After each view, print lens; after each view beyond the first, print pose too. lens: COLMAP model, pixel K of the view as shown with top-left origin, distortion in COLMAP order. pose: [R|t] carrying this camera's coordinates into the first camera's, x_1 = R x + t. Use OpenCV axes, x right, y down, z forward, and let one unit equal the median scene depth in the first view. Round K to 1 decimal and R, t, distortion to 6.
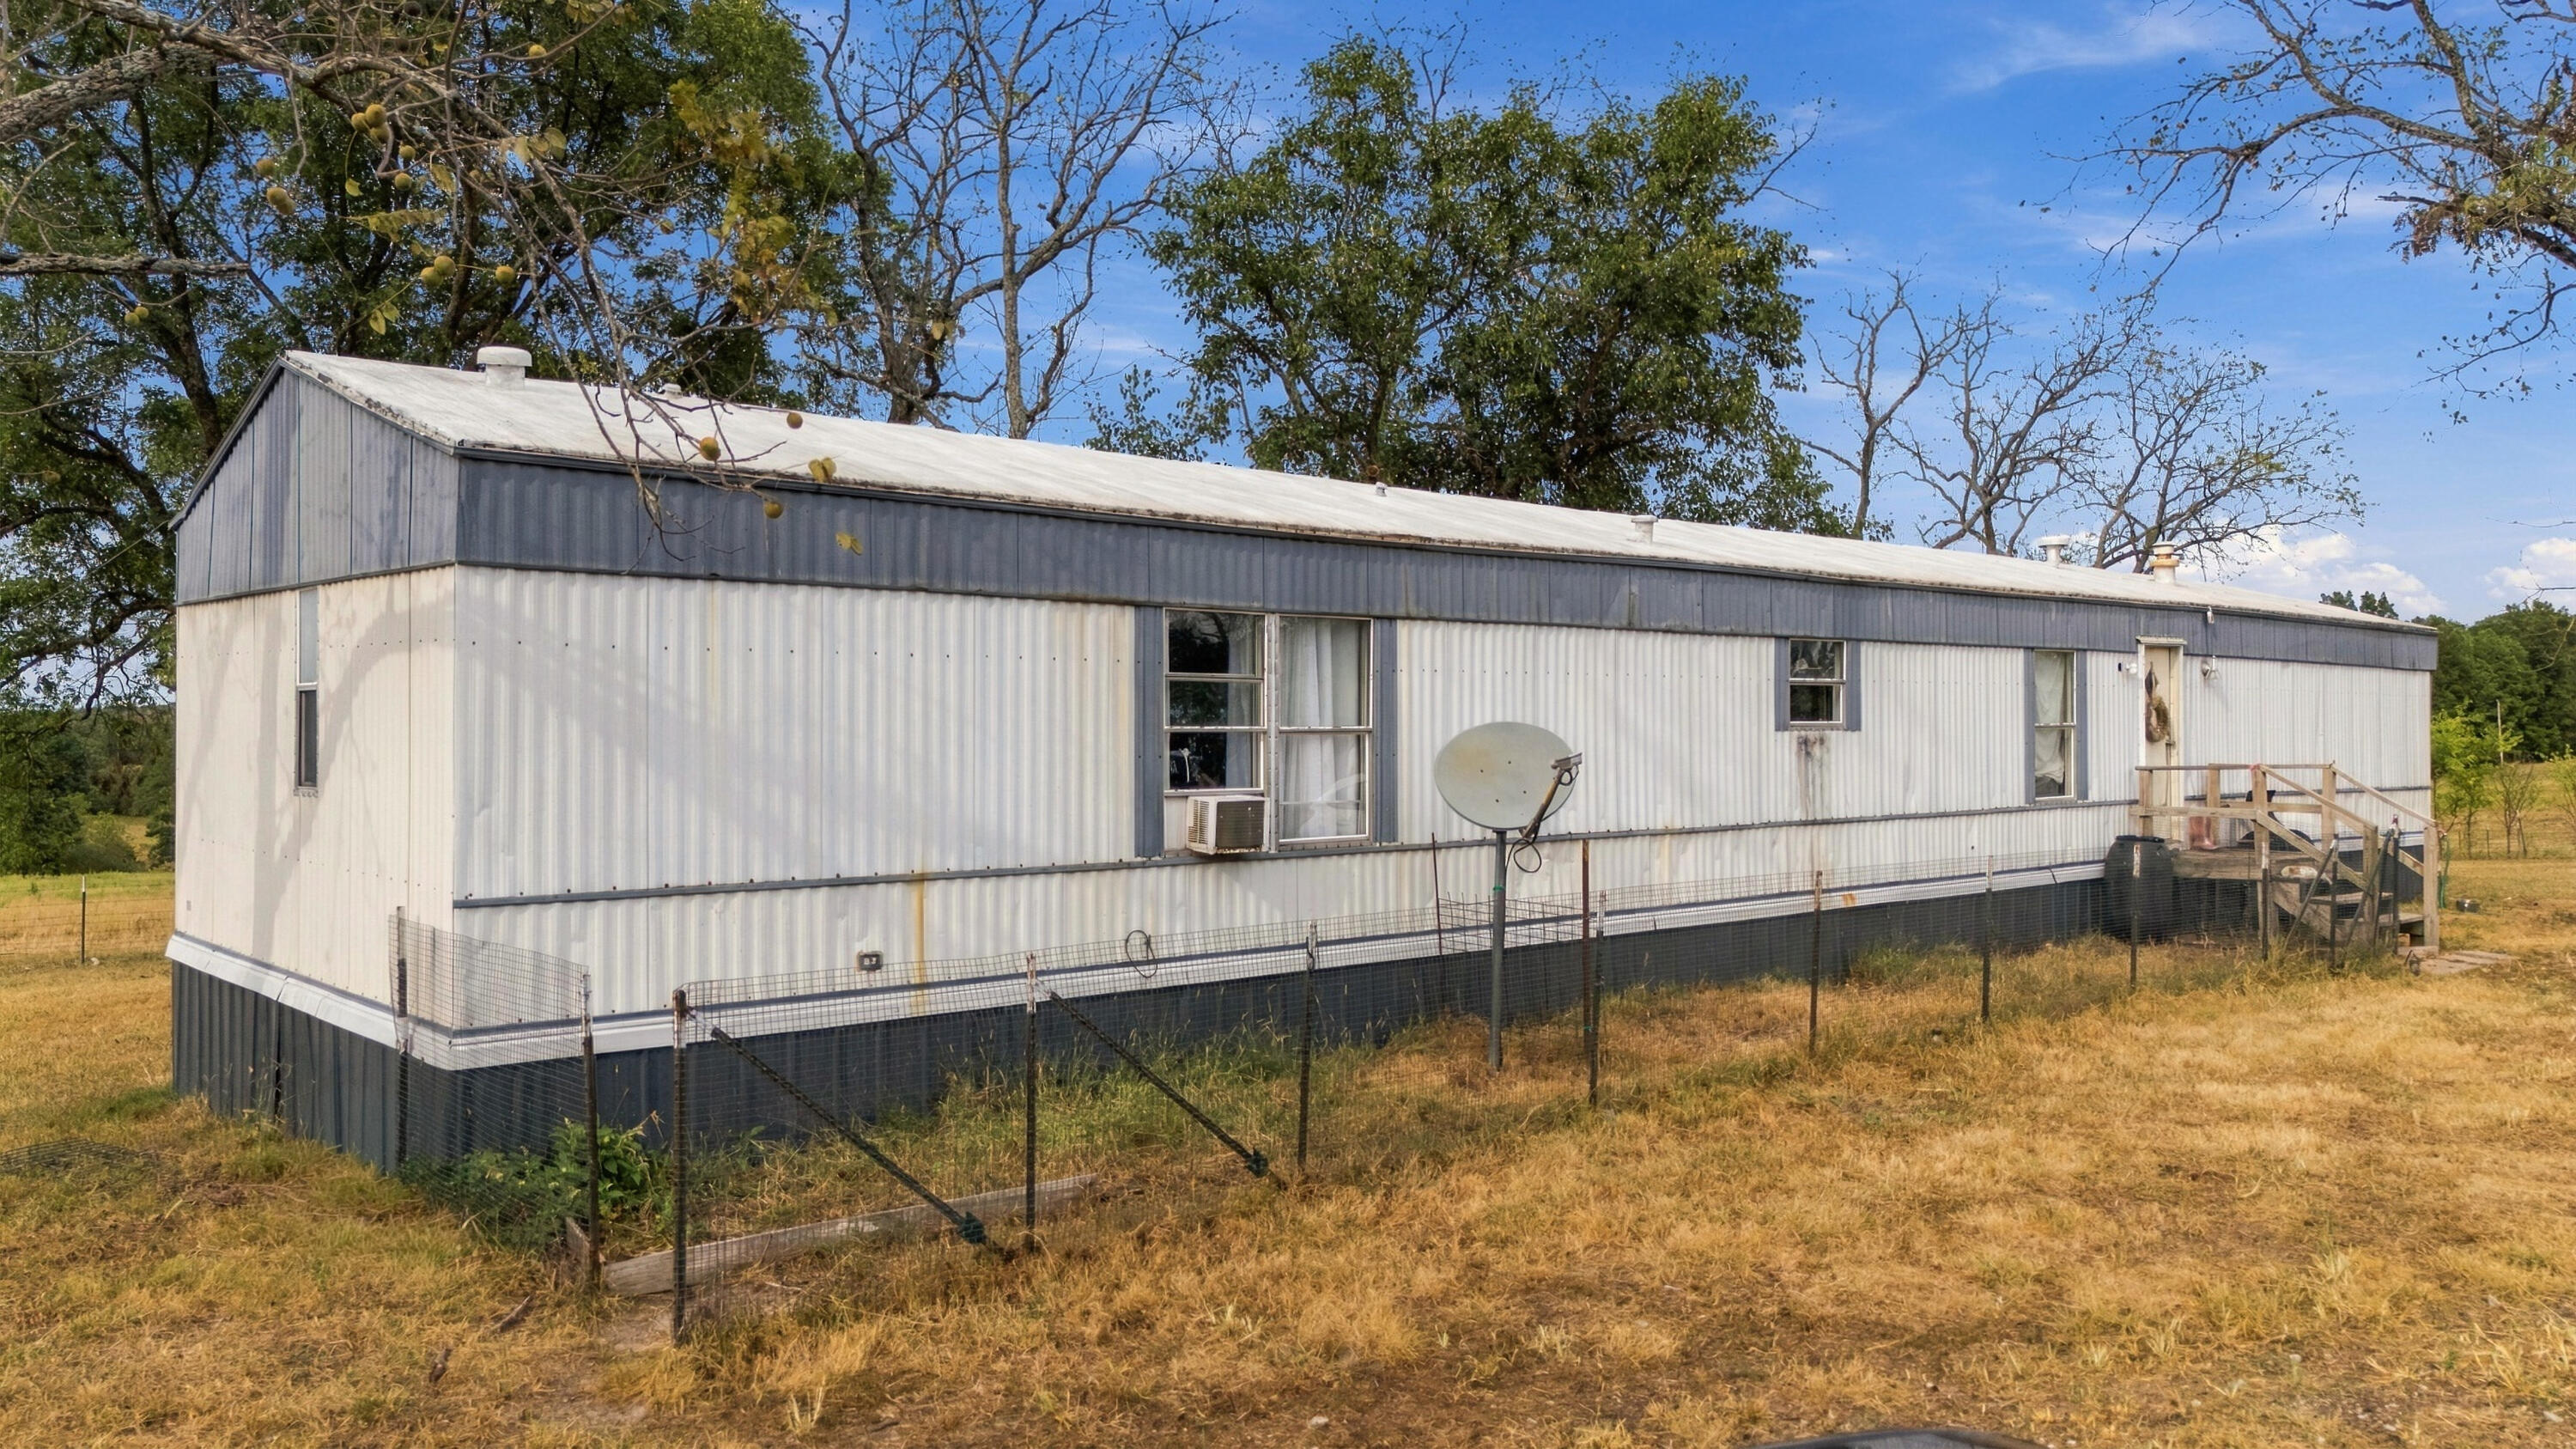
lens RADIAL K [[1878.8, 0, 1288.0], [0, 1878.8, 724.5], [0, 0, 1]] dist [0.001978, 0.001044]
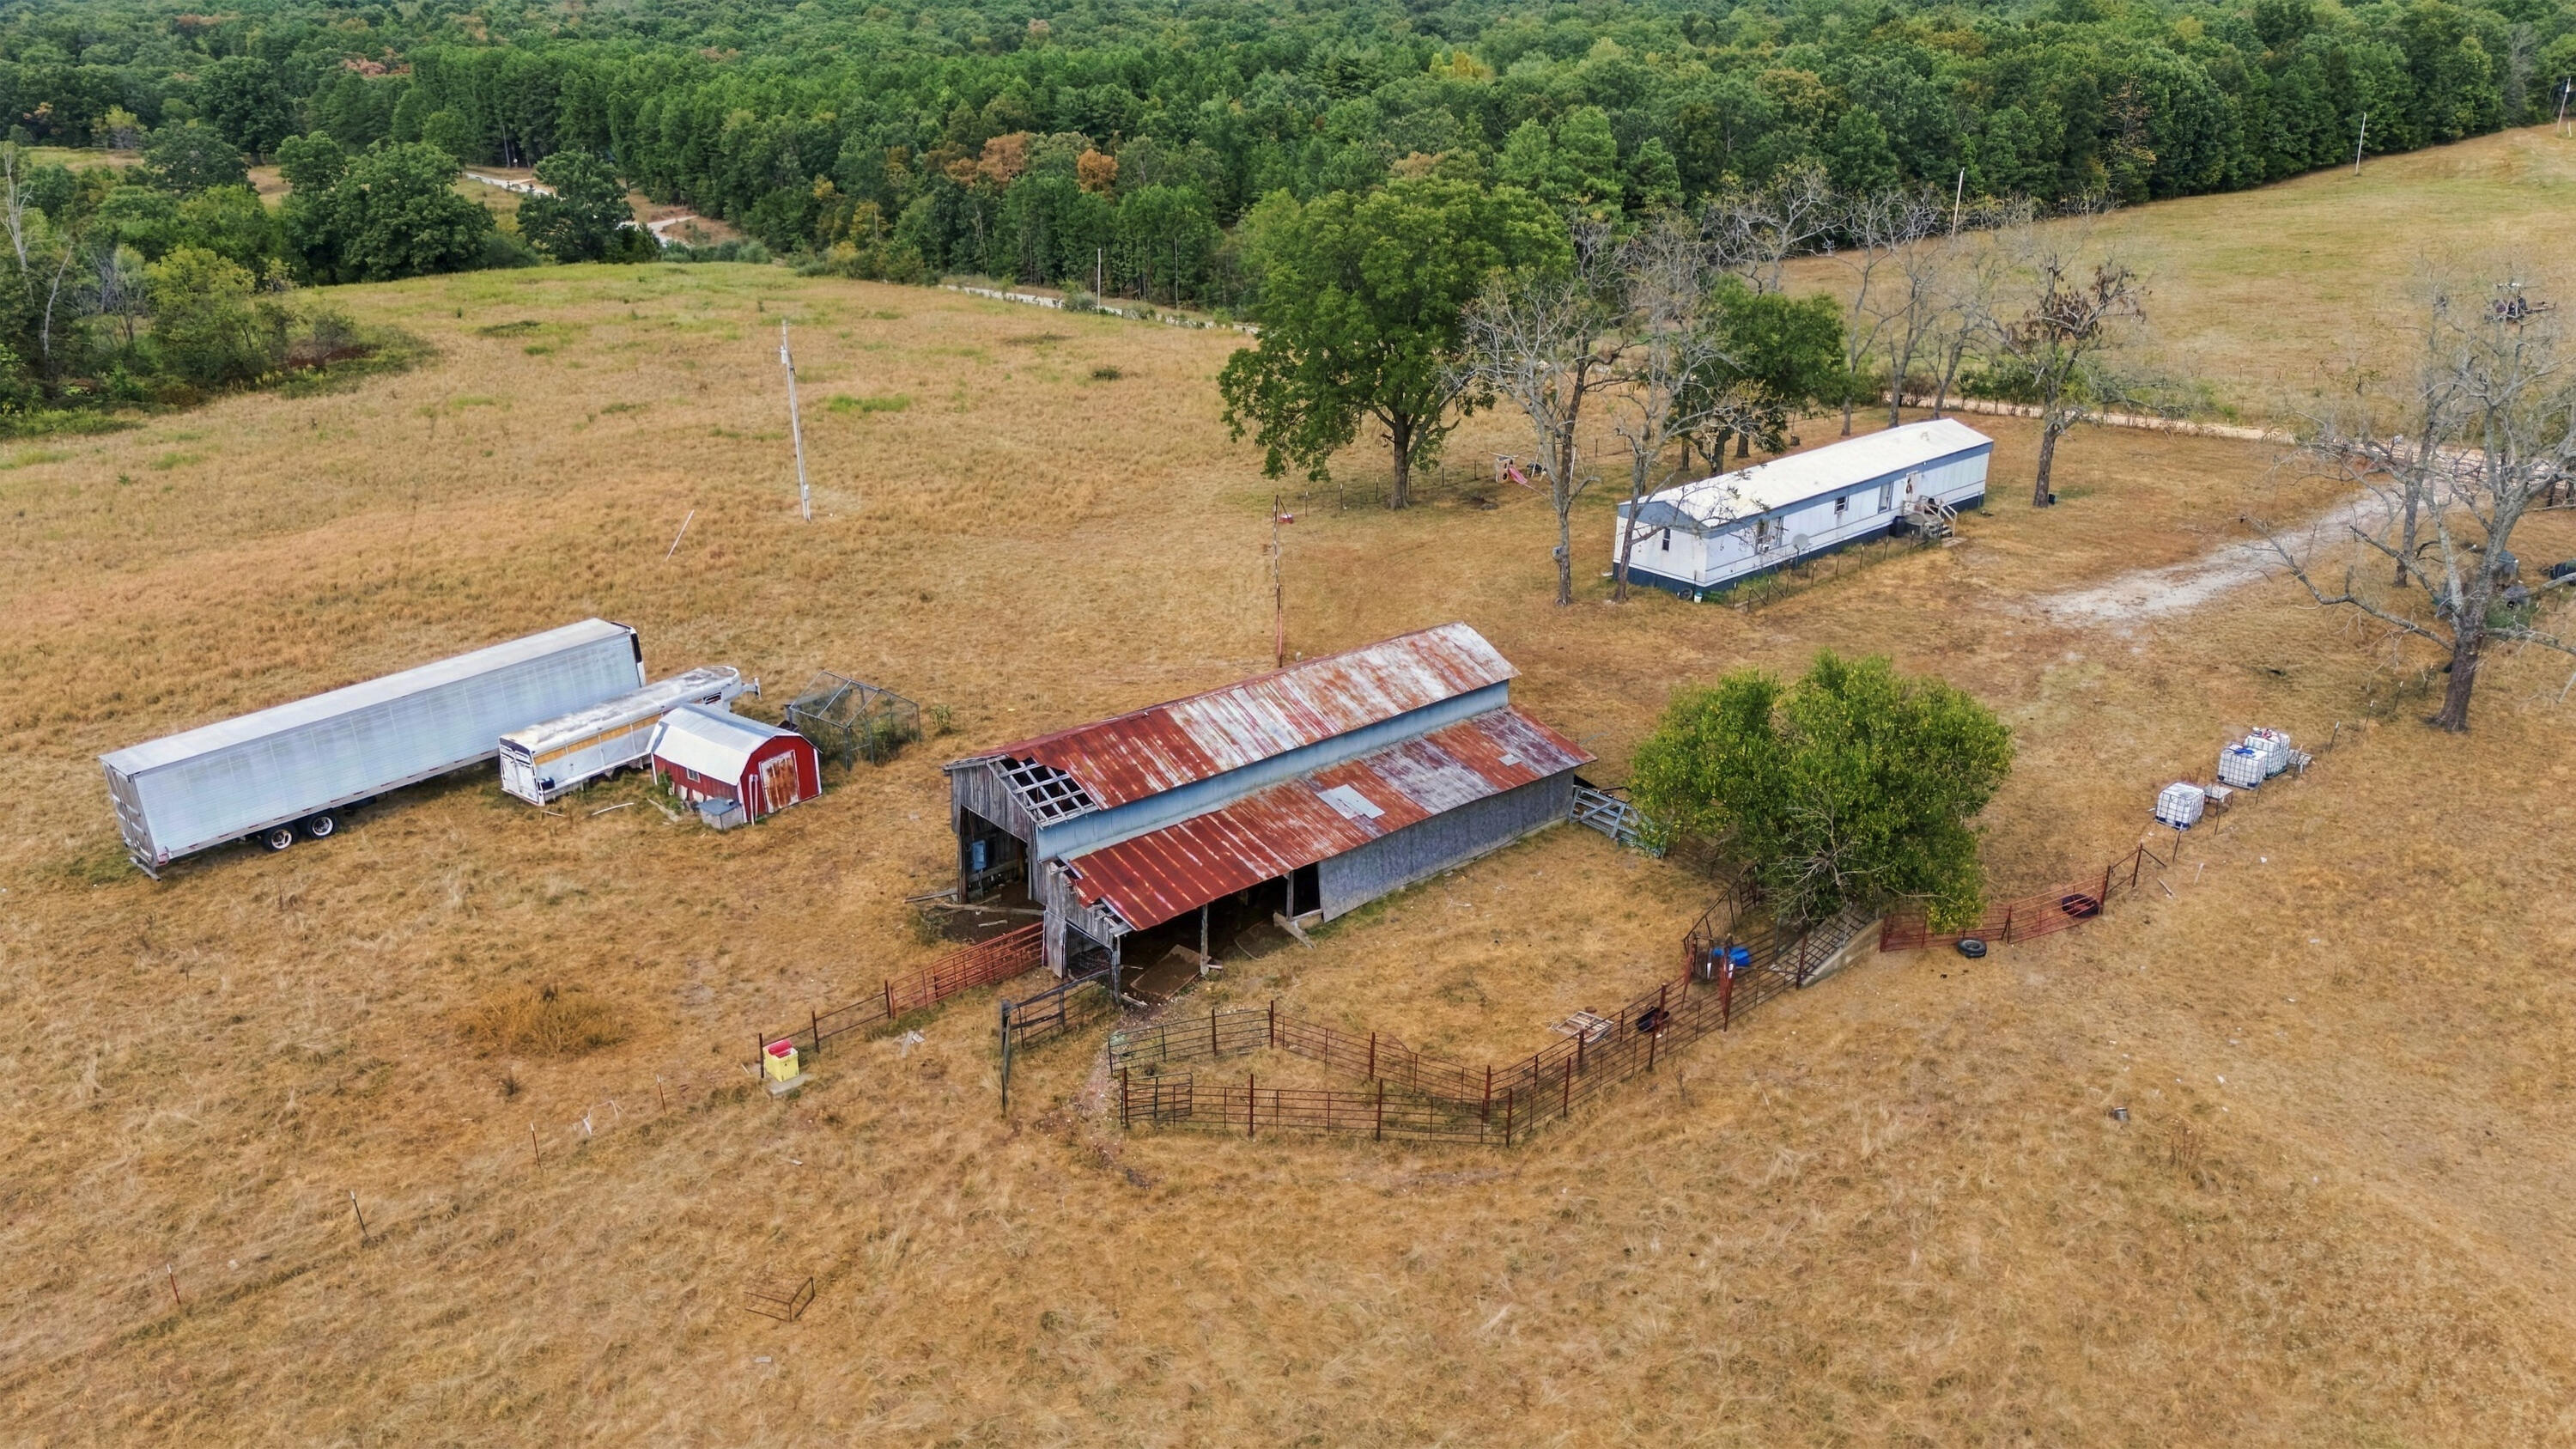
lens RADIAL K [[1878.8, 0, 1288.0], [0, 1878.8, 724.5], [0, 0, 1]] dist [0.001978, 0.001044]
pose [[0.999701, -0.023151, 0.007850, -1.457616], [0.018672, 0.930414, 0.366034, -1.511212], [-0.015778, -0.365778, 0.930569, -4.534609]]
